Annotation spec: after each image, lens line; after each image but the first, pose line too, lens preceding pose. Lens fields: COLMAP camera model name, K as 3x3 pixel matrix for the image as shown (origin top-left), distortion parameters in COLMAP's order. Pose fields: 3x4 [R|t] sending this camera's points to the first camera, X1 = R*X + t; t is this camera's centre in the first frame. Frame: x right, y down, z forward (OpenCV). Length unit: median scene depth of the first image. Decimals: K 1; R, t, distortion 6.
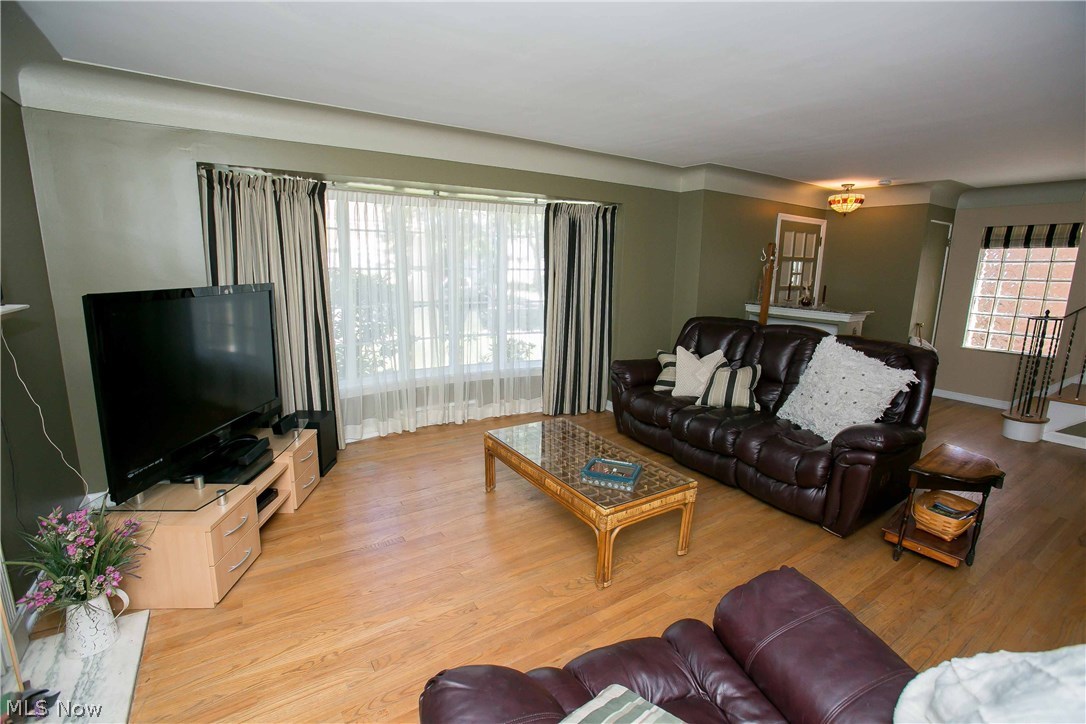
lens RADIAL K [[501.3, 0, 543.0], [0, 501.3, 362.0], [0, 0, 1]] dist [-0.081759, 0.035599]
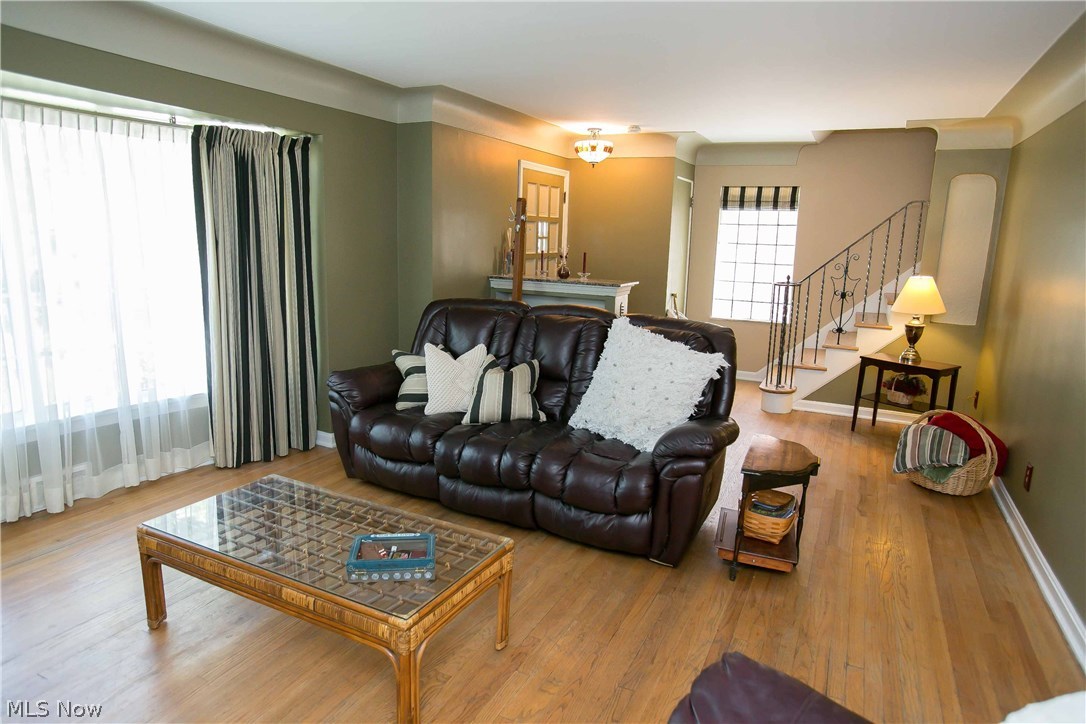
lens RADIAL K [[669.9, 0, 543.0], [0, 669.9, 362.0], [0, 0, 1]] dist [-0.068300, 0.067144]
pose [[0.857984, -0.090597, 0.505625, -0.071354], [0.085504, 0.995780, 0.033334, -0.024469], [-0.506511, 0.014633, 0.862109, 0.110382]]
